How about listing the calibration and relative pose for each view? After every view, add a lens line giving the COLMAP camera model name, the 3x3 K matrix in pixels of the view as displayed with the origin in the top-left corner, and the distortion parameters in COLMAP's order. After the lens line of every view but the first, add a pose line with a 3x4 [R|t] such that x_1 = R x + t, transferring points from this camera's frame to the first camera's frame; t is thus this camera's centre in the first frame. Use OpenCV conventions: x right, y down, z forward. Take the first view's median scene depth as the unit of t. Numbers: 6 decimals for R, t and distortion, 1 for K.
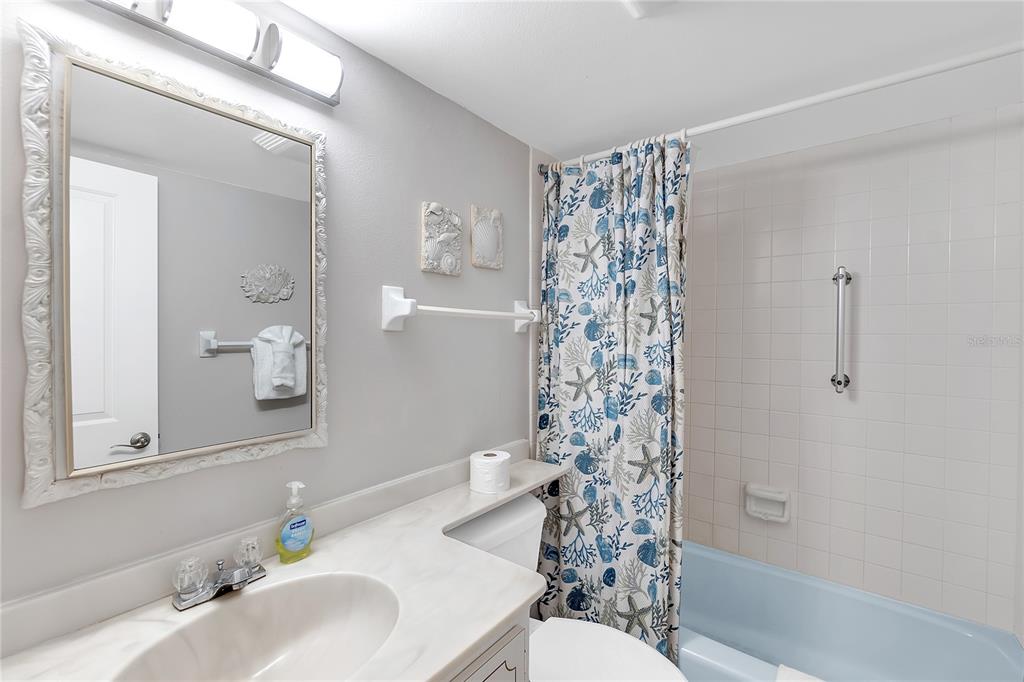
lens RADIAL K [[445.8, 0, 507.8], [0, 445.8, 332.1], [0, 0, 1]] dist [-0.001138, 0.000258]
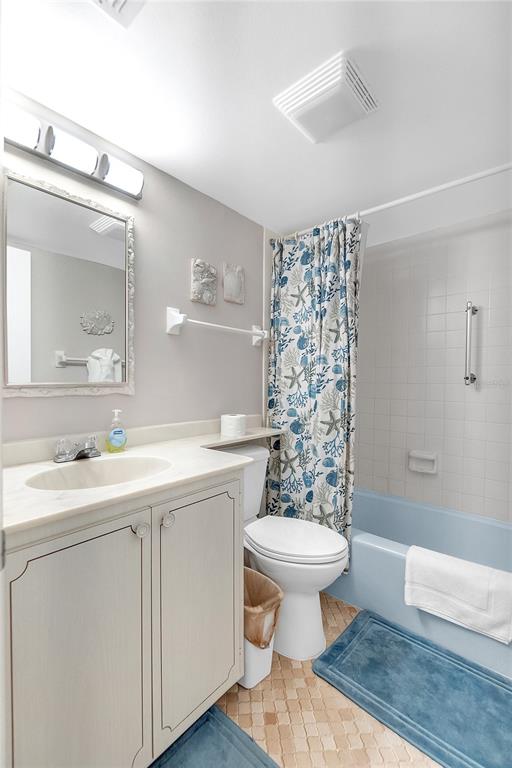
lens RADIAL K [[338.2, 0, 252.8], [0, 338.2, 379.3], [0, 0, 1]] dist [-0.001455, -0.000116]
pose [[0.998638, 0.001594, -0.052155, 0.085361], [-0.001805, 0.999990, -0.003997, 0.135164], [0.052148, 0.004085, 0.998631, -0.199346]]
